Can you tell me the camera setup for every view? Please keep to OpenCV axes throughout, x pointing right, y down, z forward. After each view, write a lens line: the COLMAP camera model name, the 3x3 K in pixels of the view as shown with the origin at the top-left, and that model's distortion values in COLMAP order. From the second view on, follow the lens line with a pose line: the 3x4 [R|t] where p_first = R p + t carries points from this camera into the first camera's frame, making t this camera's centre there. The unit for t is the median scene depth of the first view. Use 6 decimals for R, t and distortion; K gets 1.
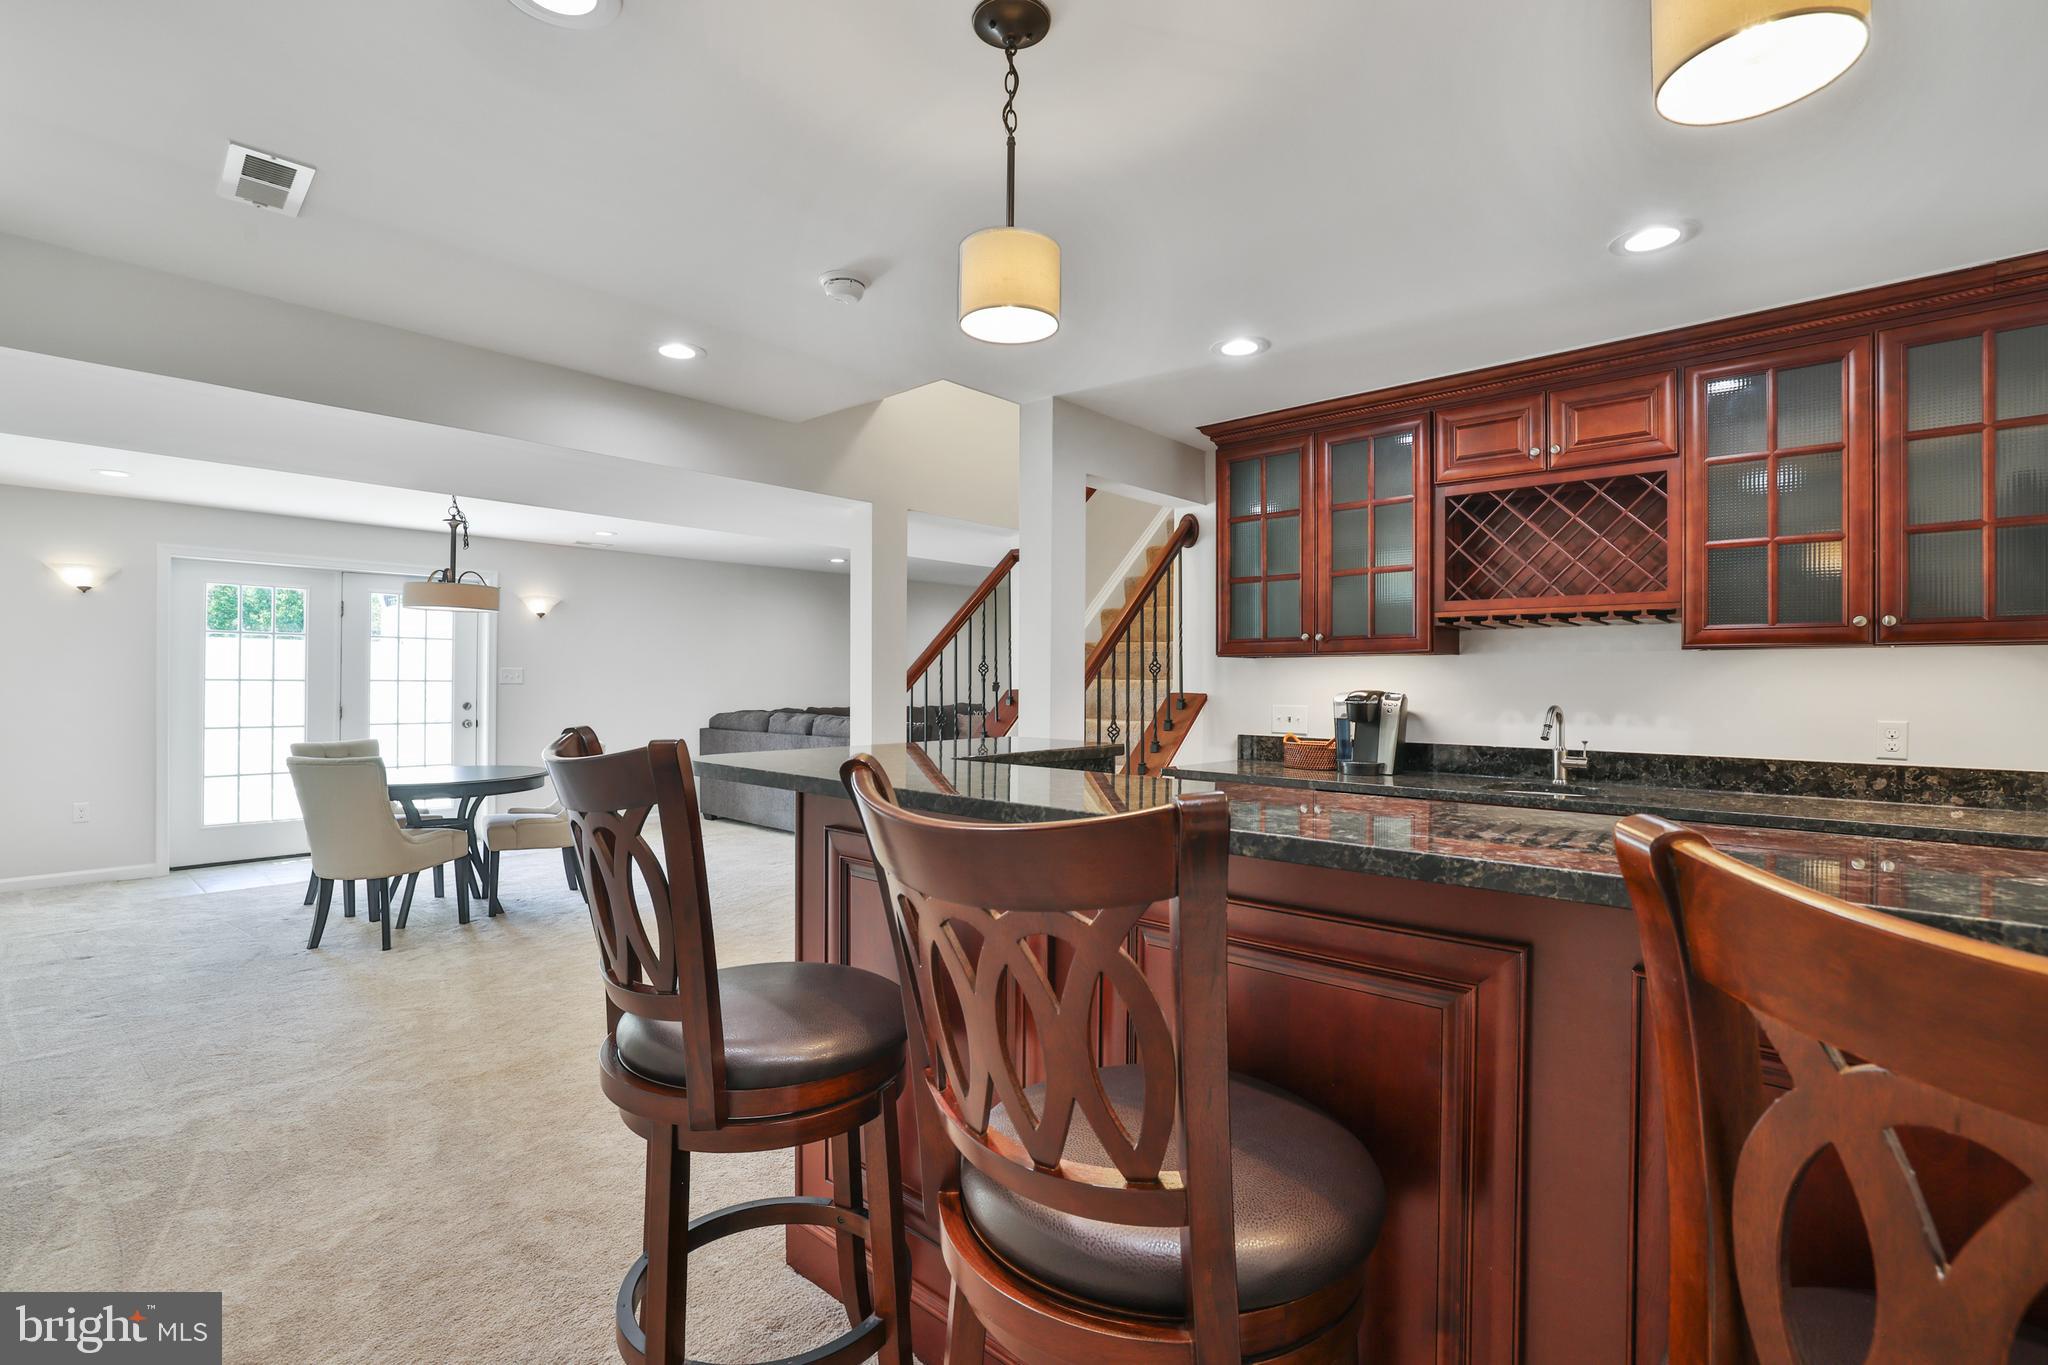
lens RADIAL K [[929.0, 0, 1001.2], [0, 929.0, 679.6], [0, 0, 1]] dist [-0.039811, 0.013340]
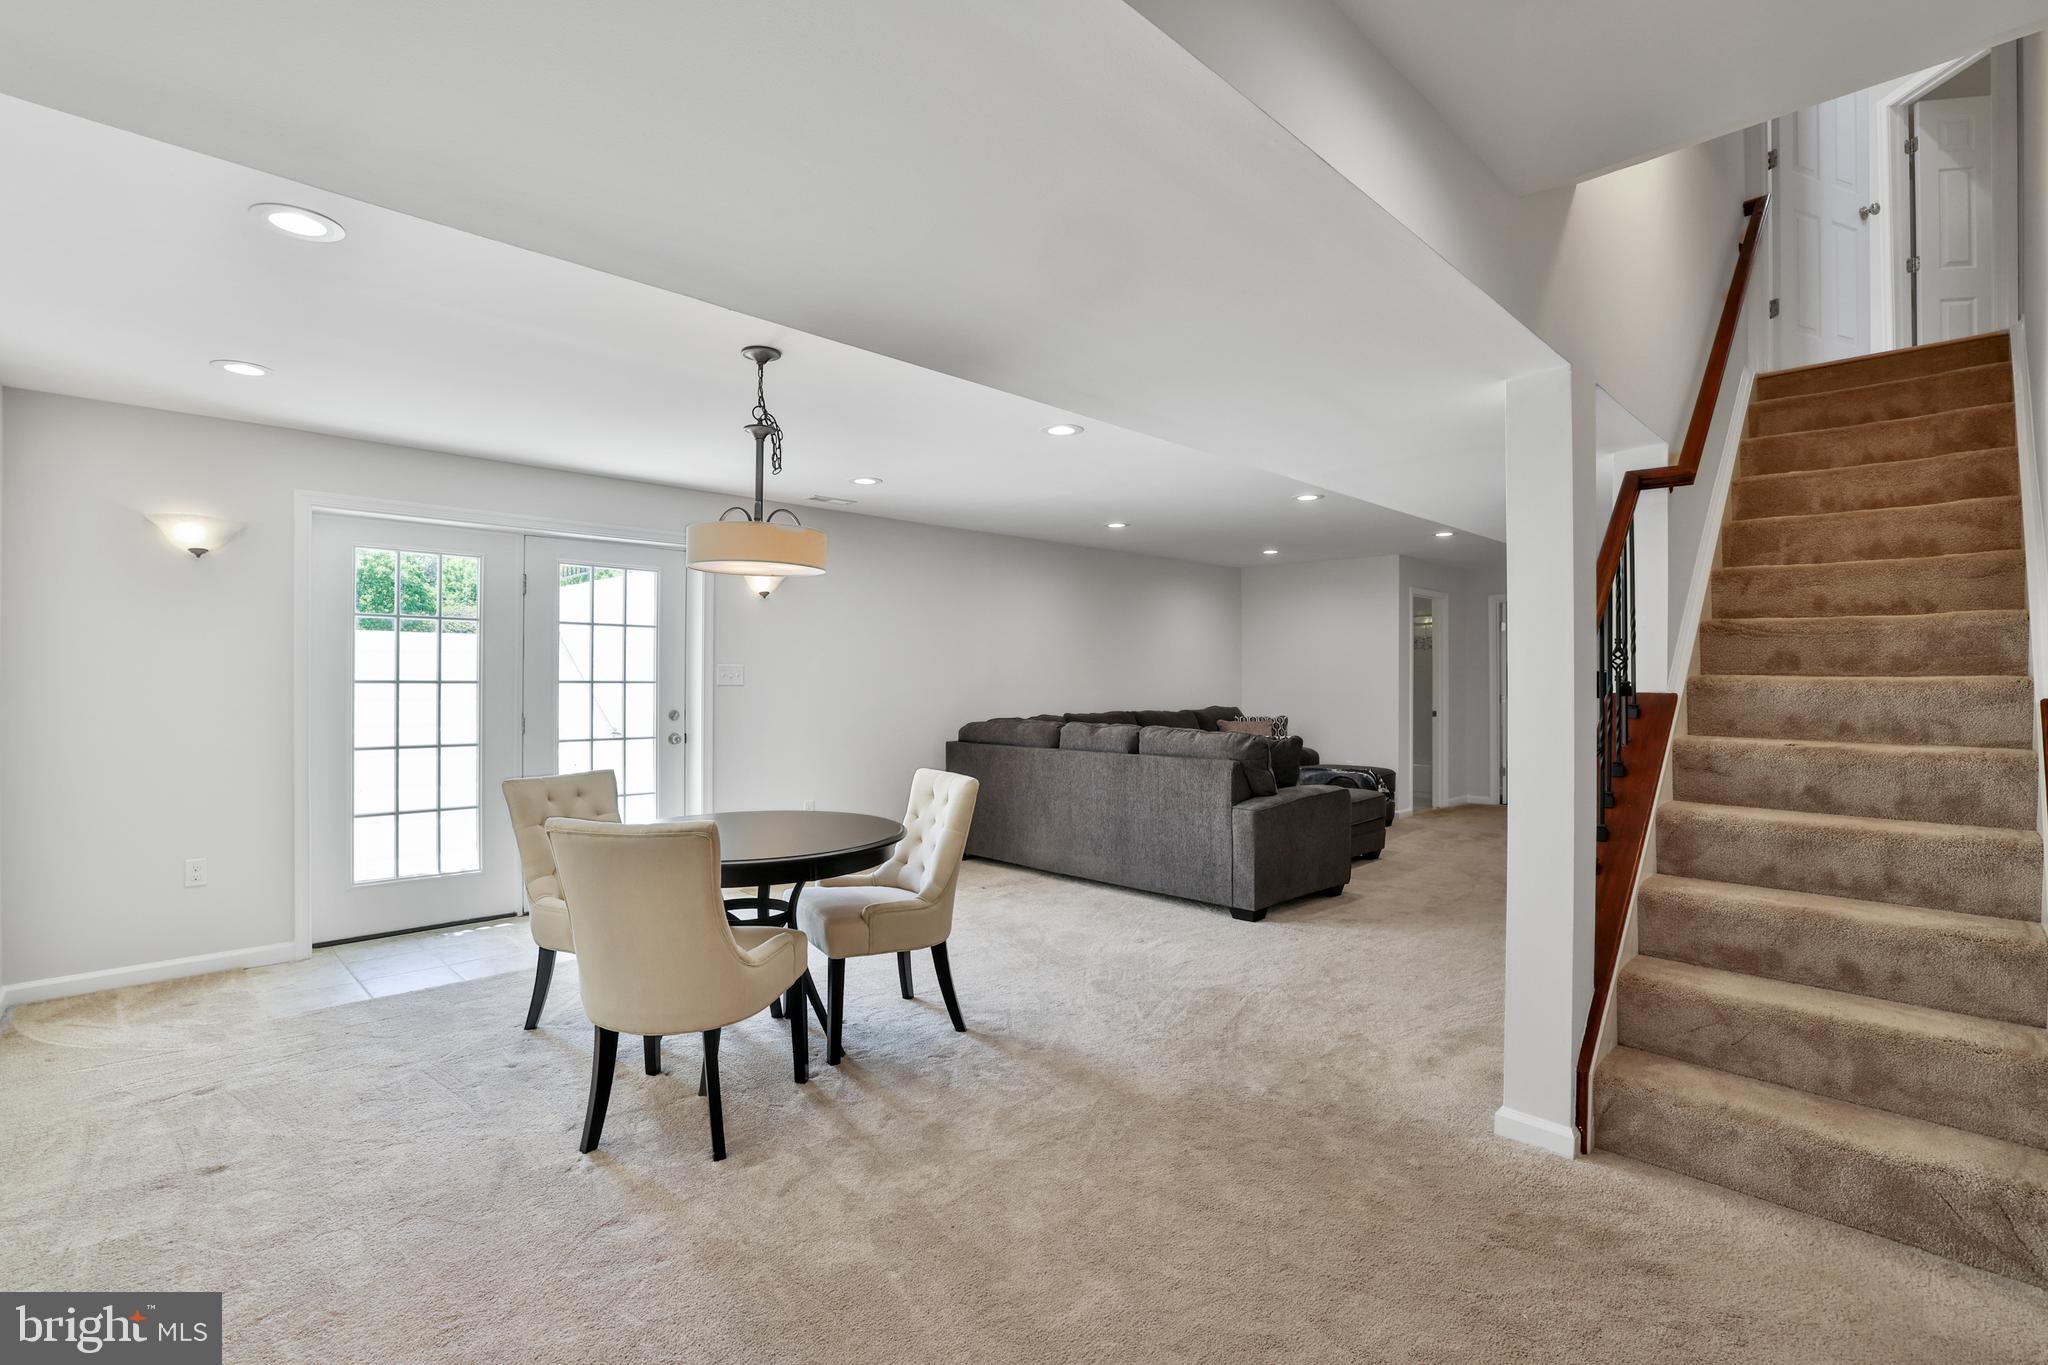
lens RADIAL K [[942.8, 0, 1019.1], [0, 942.8, 680.1], [0, 0, 1]] dist [-0.048567, 0.017832]
pose [[0.998502, -0.004699, -0.054517, -0.407666], [0.004844, 0.999985, 0.002527, -0.001451], [0.054504, -0.002787, 0.998510, 0.389652]]
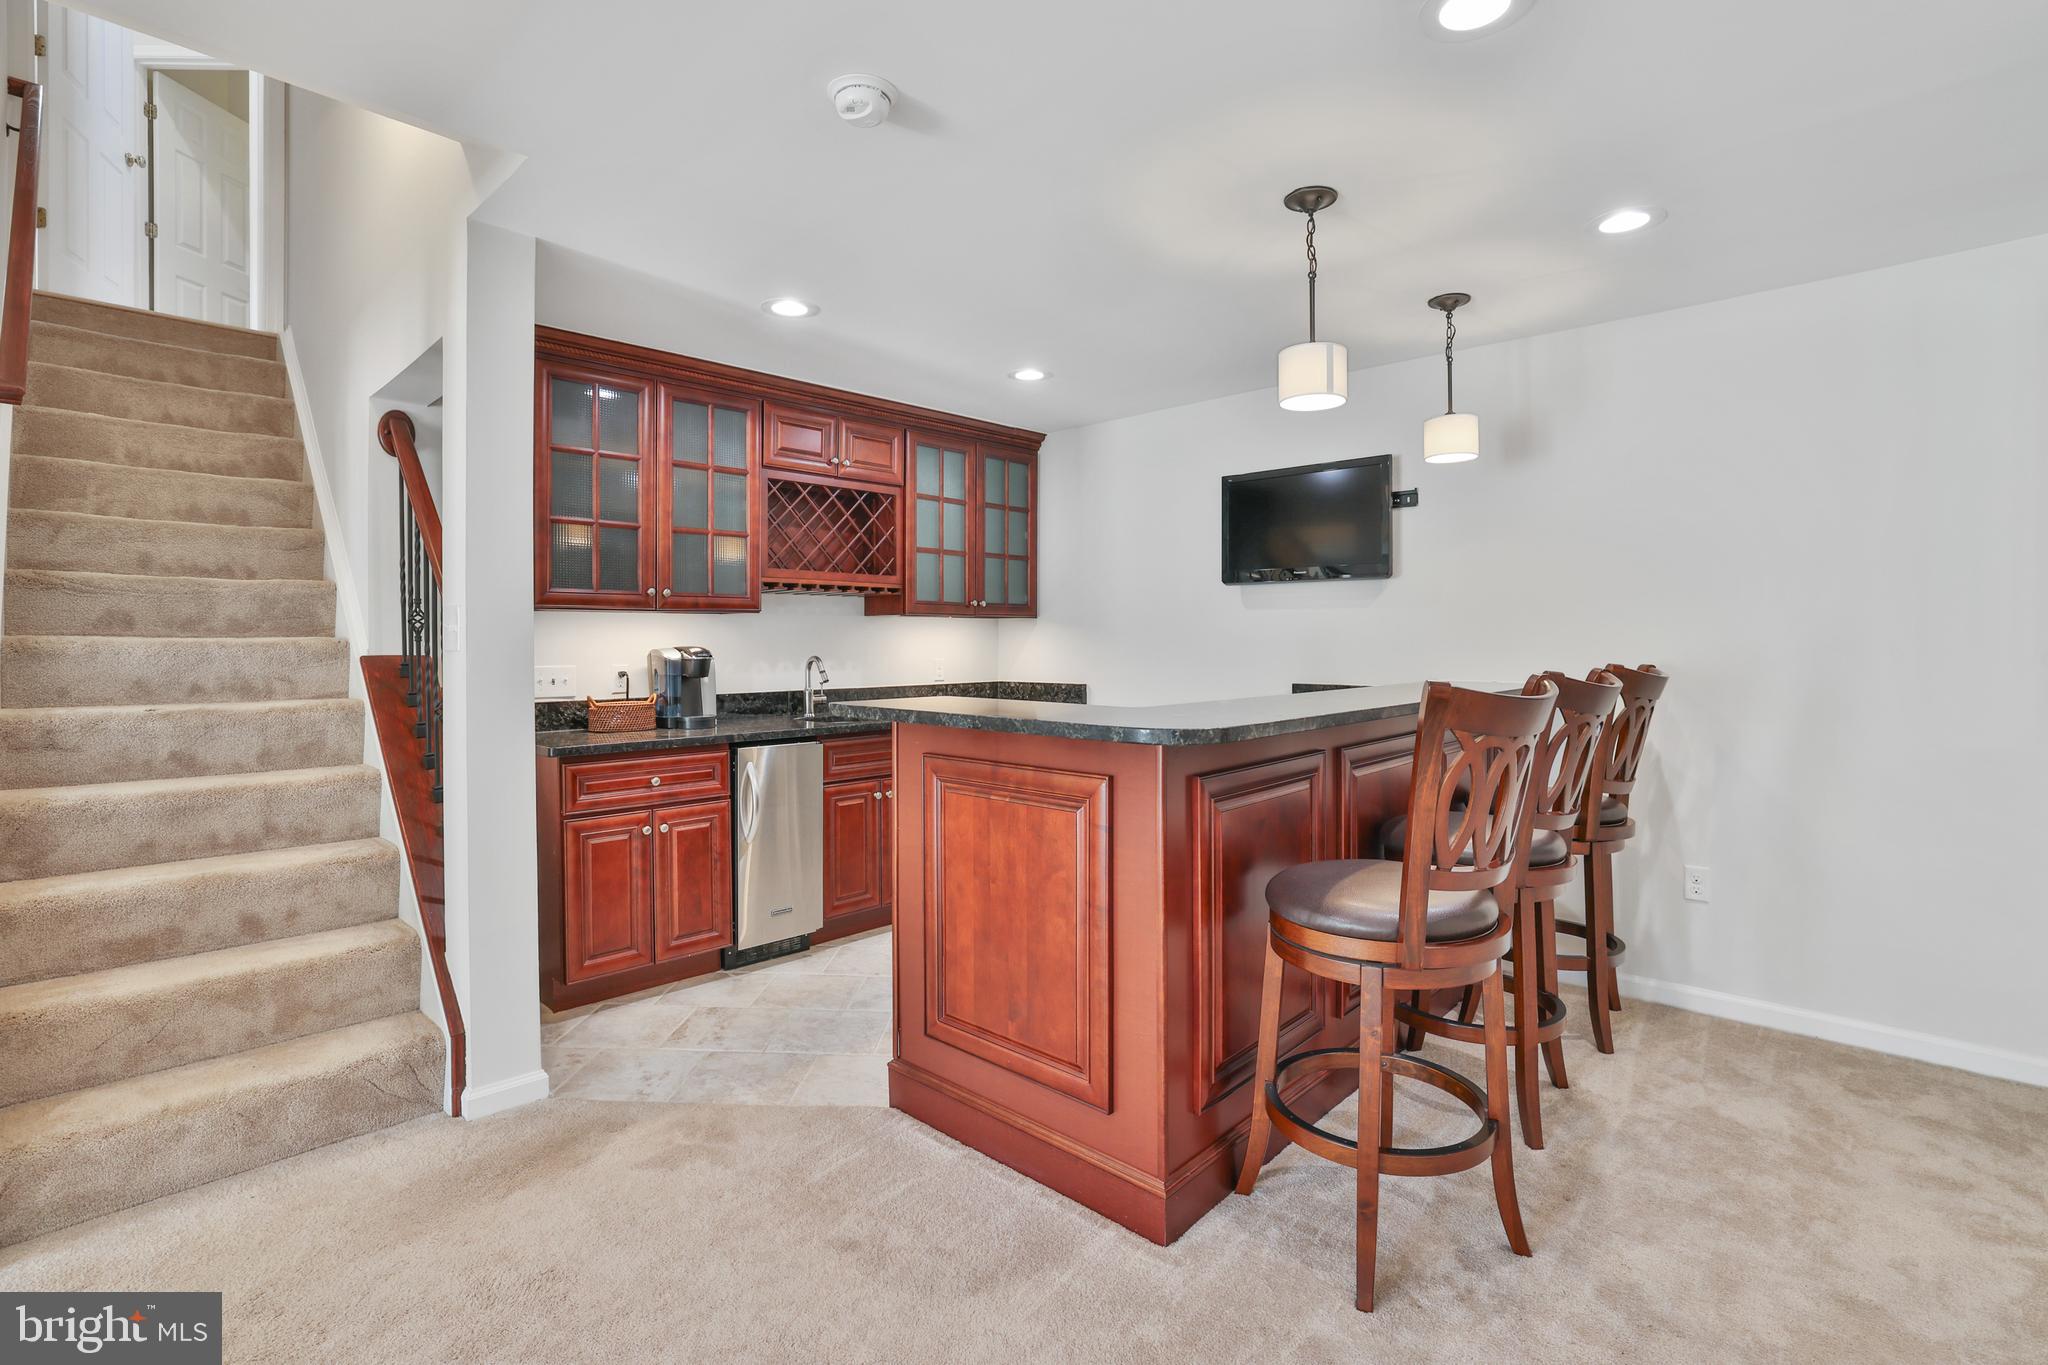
lens RADIAL K [[945.2, 0, 1016.7], [0, 945.2, 646.9], [0, 0, 1]] dist [-0.039976, 0.015597]
pose [[0.020336, -0.014076, 0.999694, -0.504636], [-0.000135, 0.999901, 0.014082, -0.002319], [-0.999793, -0.000421, 0.020333, 0.479801]]
